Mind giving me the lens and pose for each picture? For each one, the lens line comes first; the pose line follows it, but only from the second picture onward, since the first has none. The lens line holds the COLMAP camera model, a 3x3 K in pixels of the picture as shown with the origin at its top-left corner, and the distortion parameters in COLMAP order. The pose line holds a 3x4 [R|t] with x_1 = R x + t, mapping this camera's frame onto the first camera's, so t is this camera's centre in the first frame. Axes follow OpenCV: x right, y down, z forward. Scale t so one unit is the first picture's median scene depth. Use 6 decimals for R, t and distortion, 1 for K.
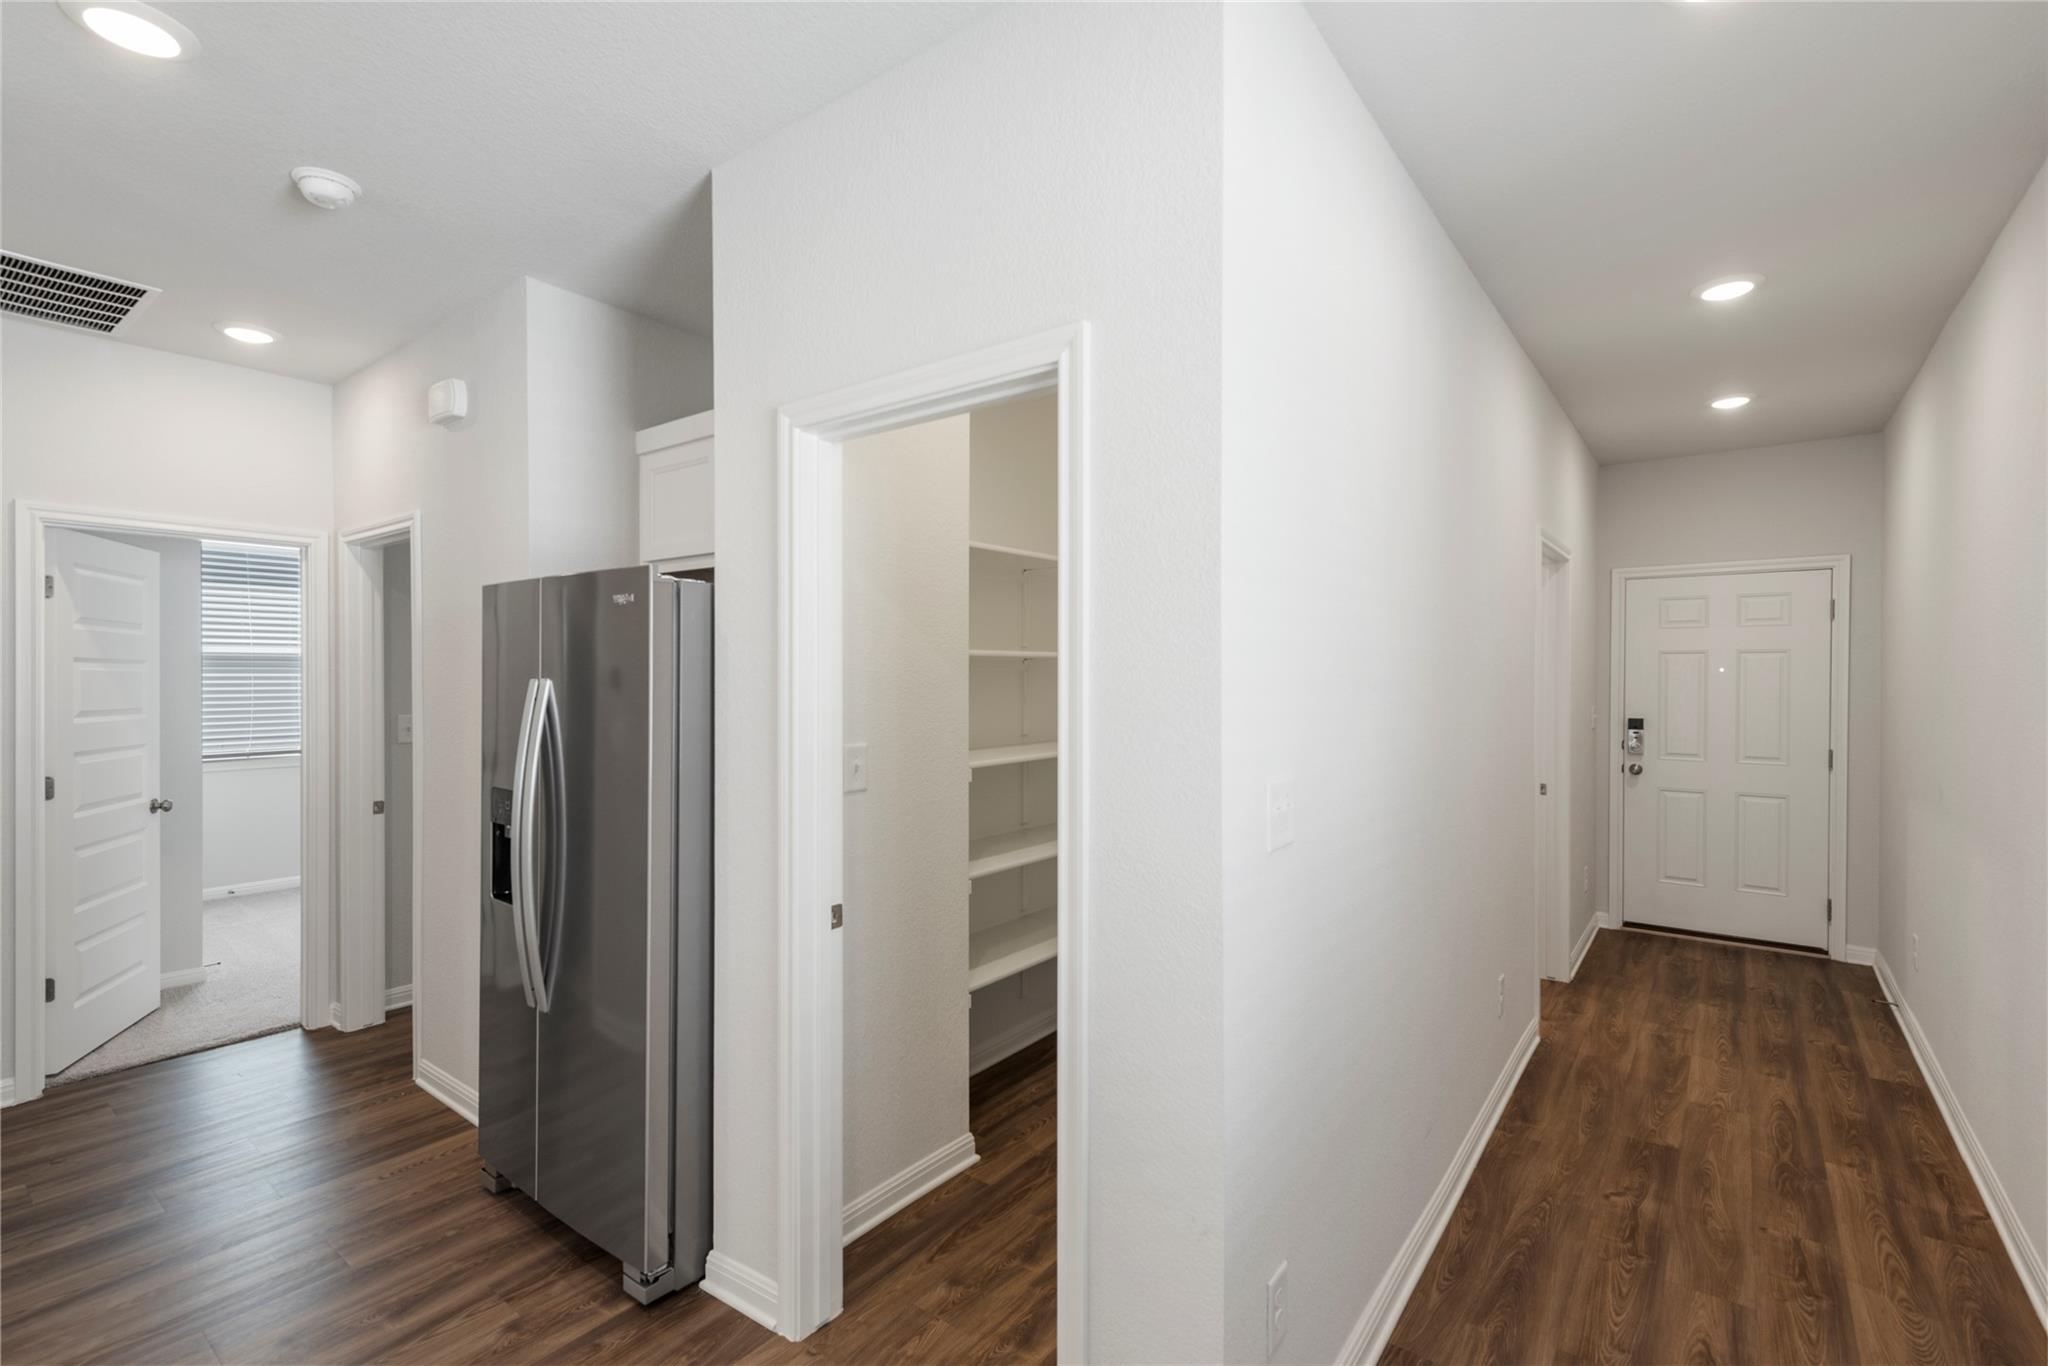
lens RADIAL K [[895.4, 0, 1033.4], [0, 895.4, 668.8], [0, 0, 1]] dist [0.011995, -0.004599]
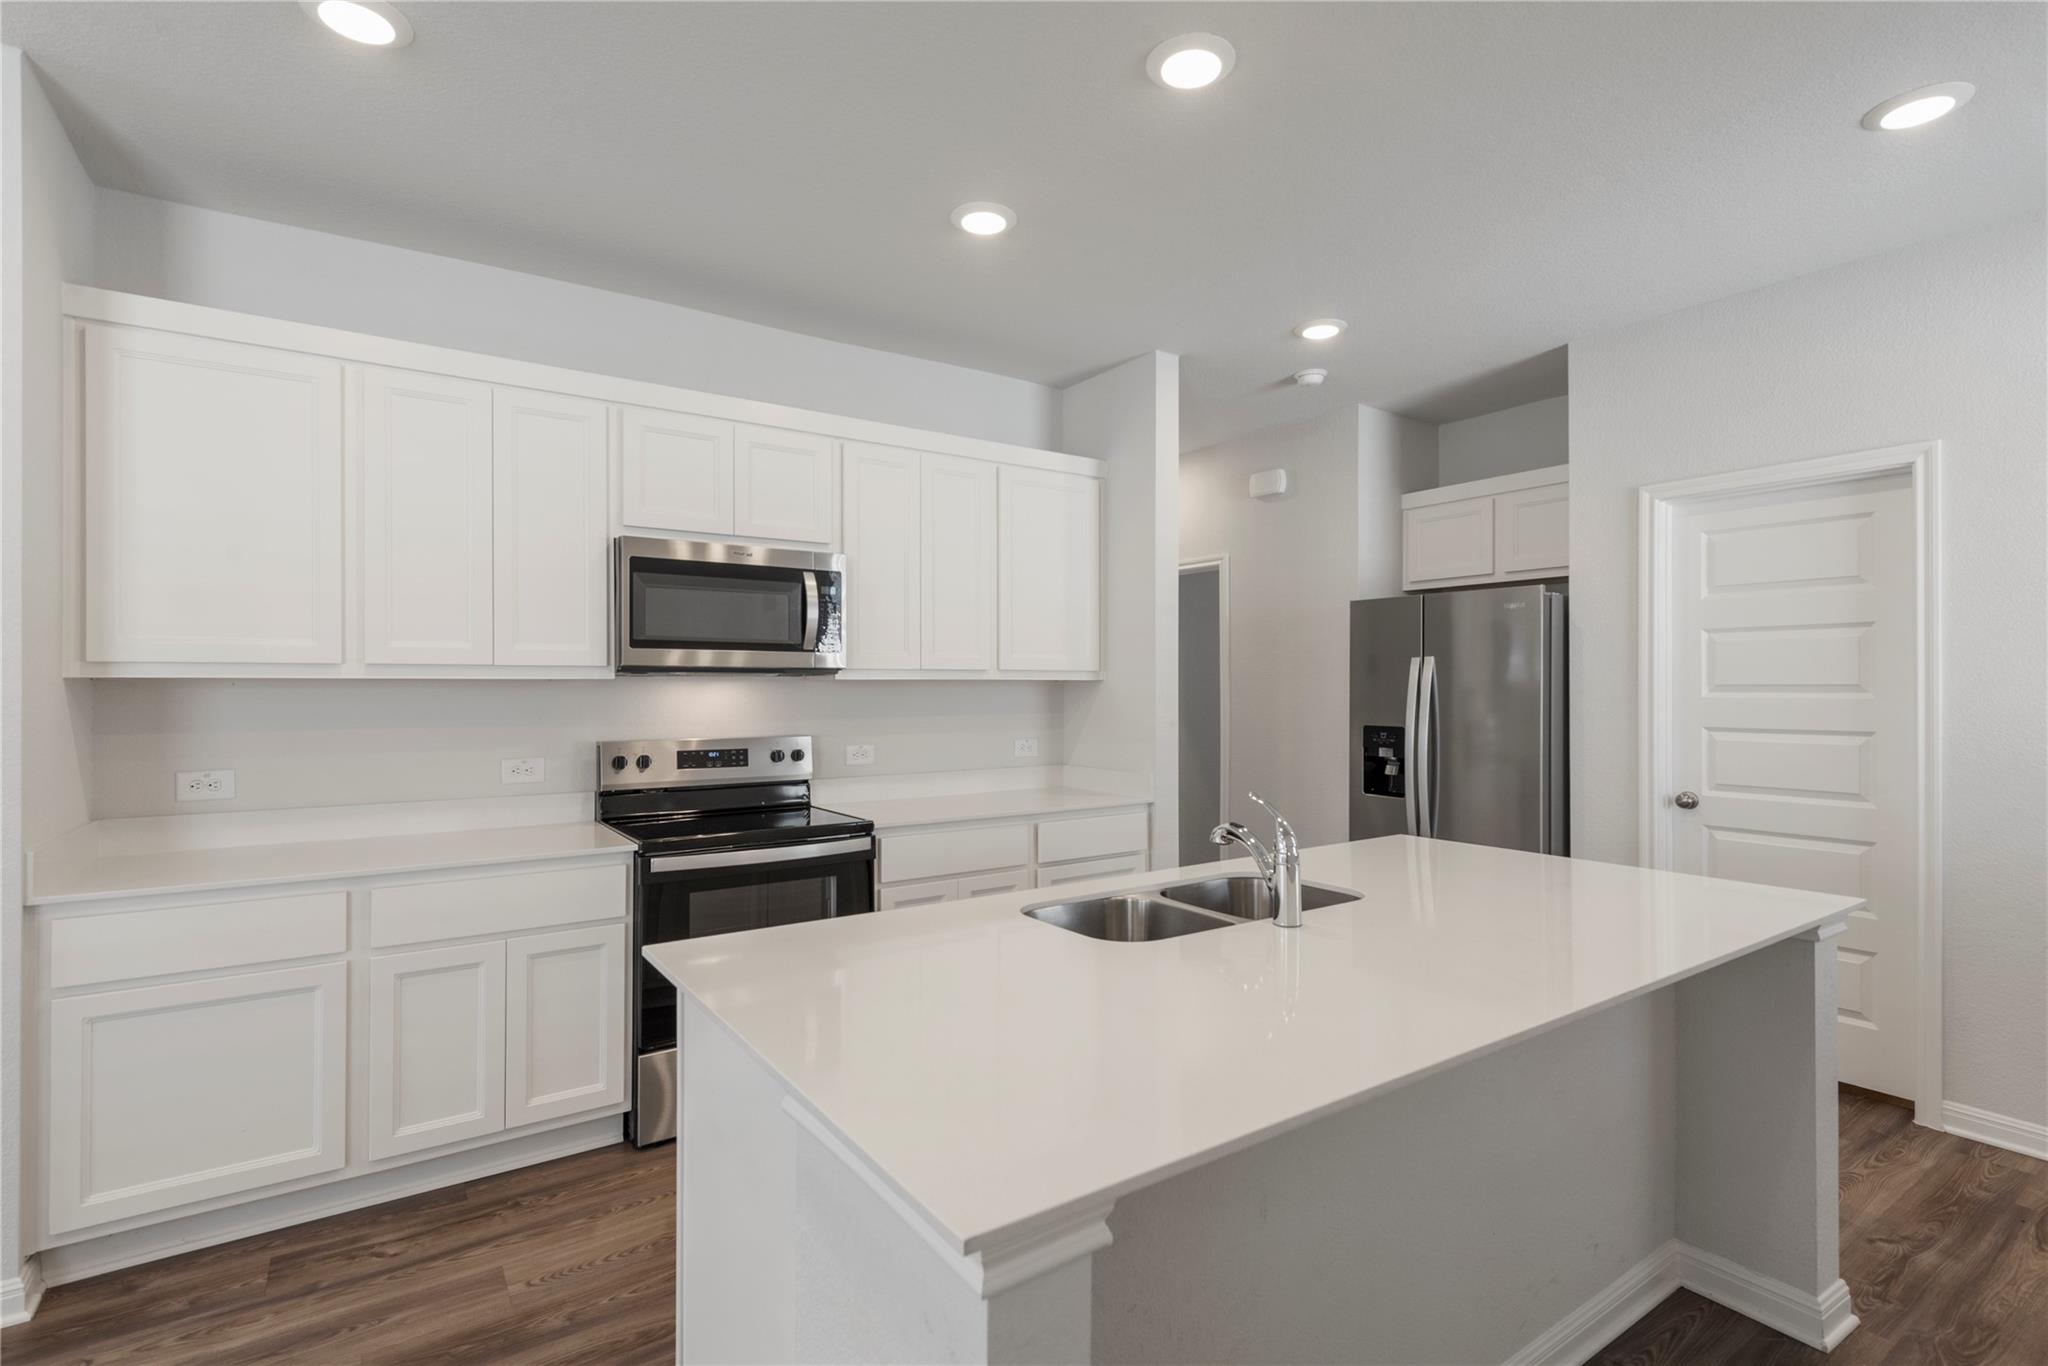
lens RADIAL K [[964.1, 0, 1025.2], [0, 964.1, 686.8], [0, 0, 1]] dist [0.008990, -0.003181]
pose [[0.951589, -0.005146, -0.307331, -0.375141], [0.005390, 0.999985, -0.000054, 0.034419], [0.307327, -0.001606, 0.951603, -0.490044]]
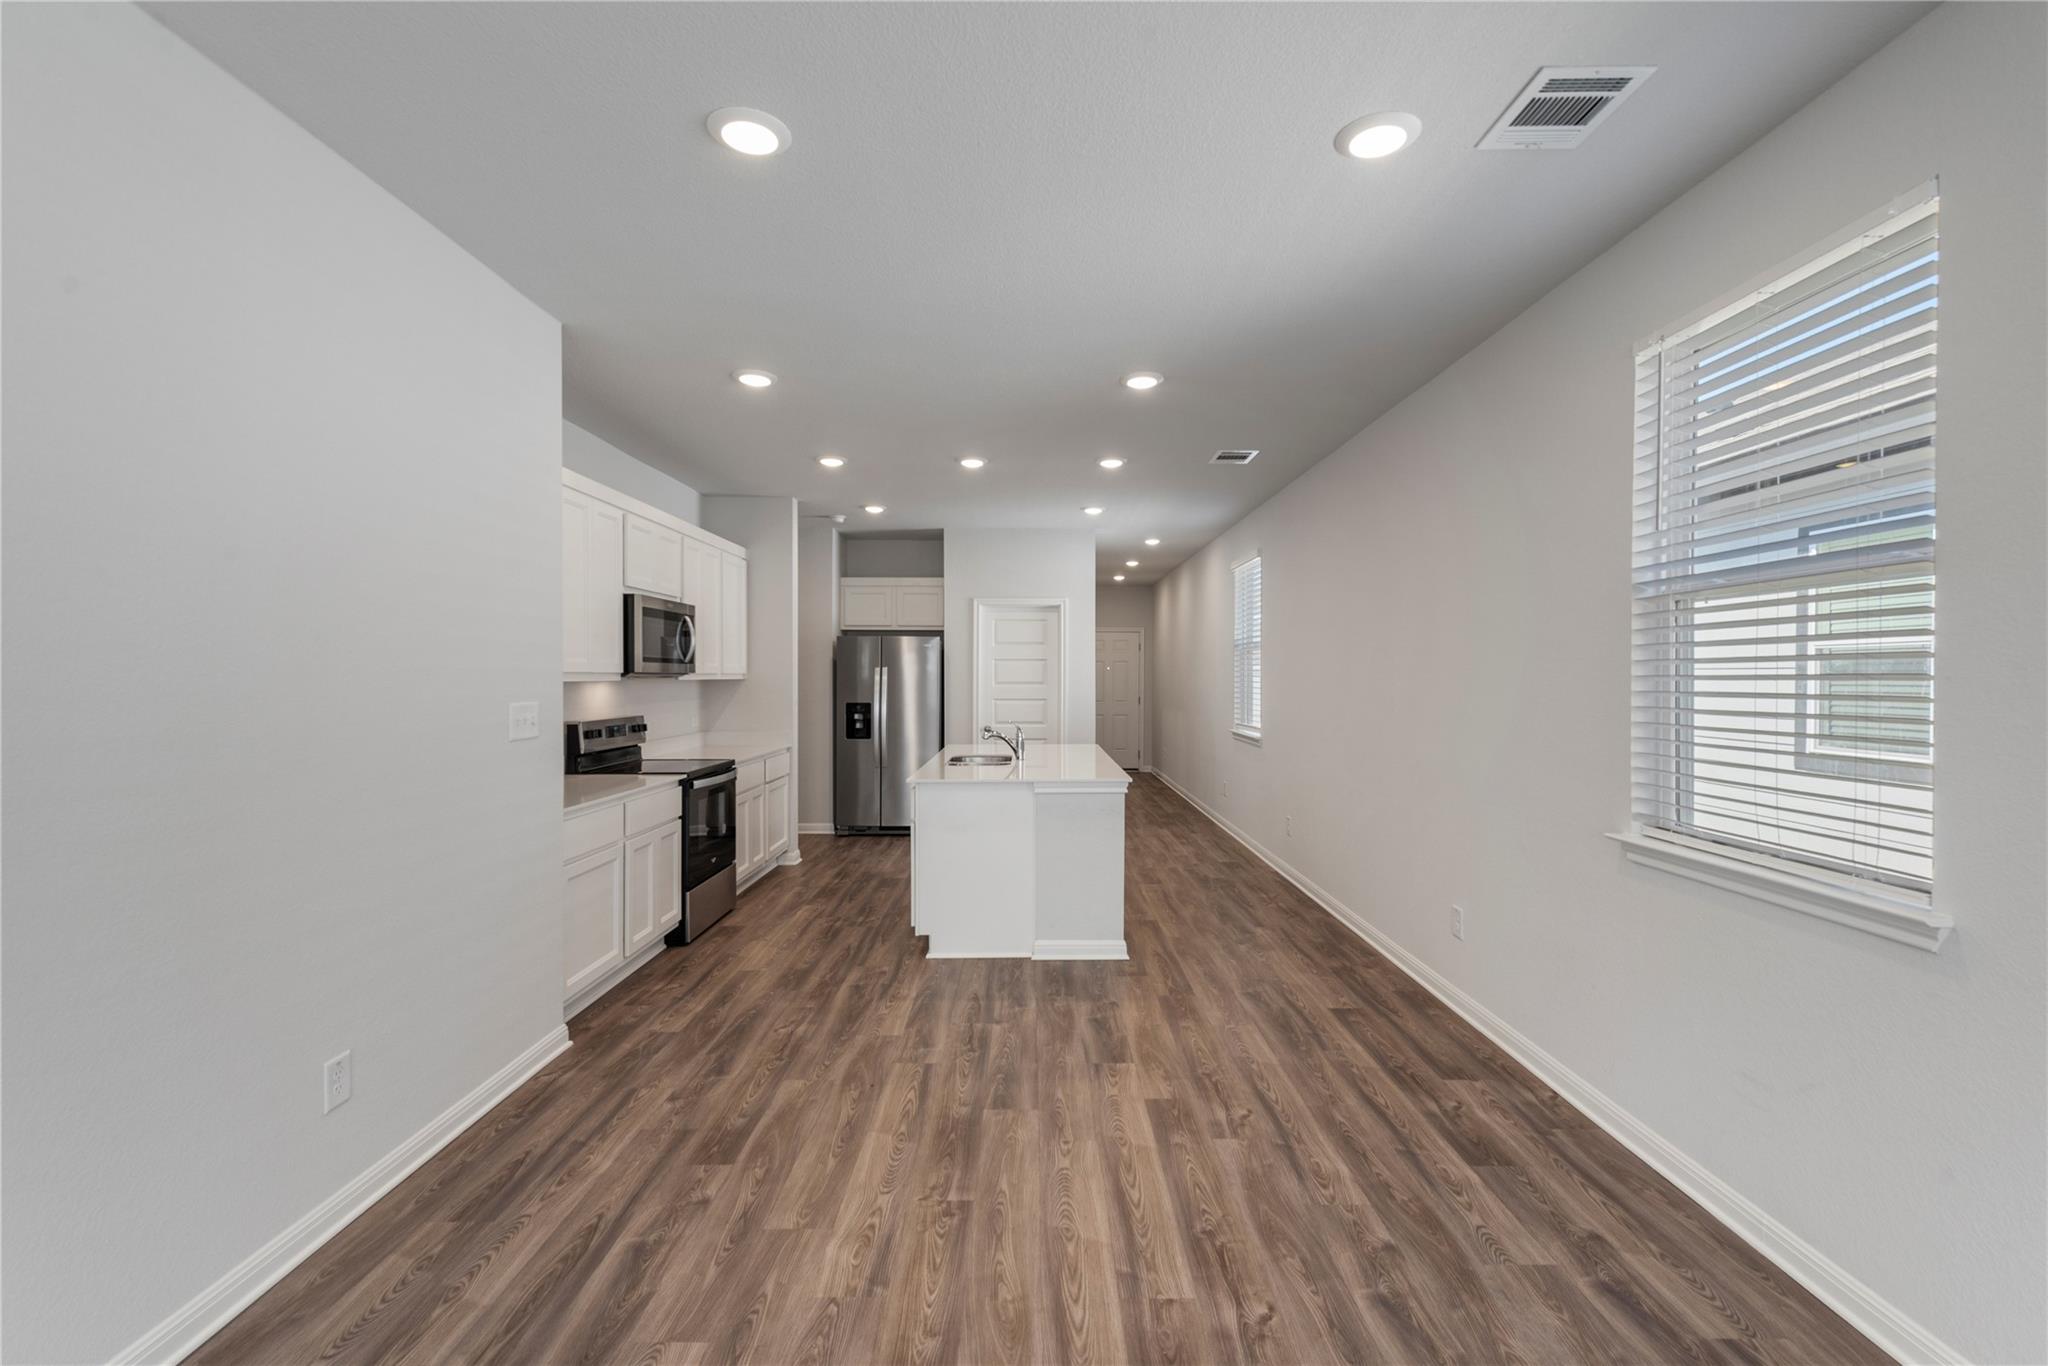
lens RADIAL K [[895.4, 0, 1039.1], [0, 895.4, 685.1], [0, 0, 1]] dist [0.011995, -0.004599]
pose [[0.785890, -0.009746, 0.618289, -1.142503], [0.003424, 0.999929, 0.011409, 0.022170], [-0.618356, -0.006849, 0.785868, -1.046192]]
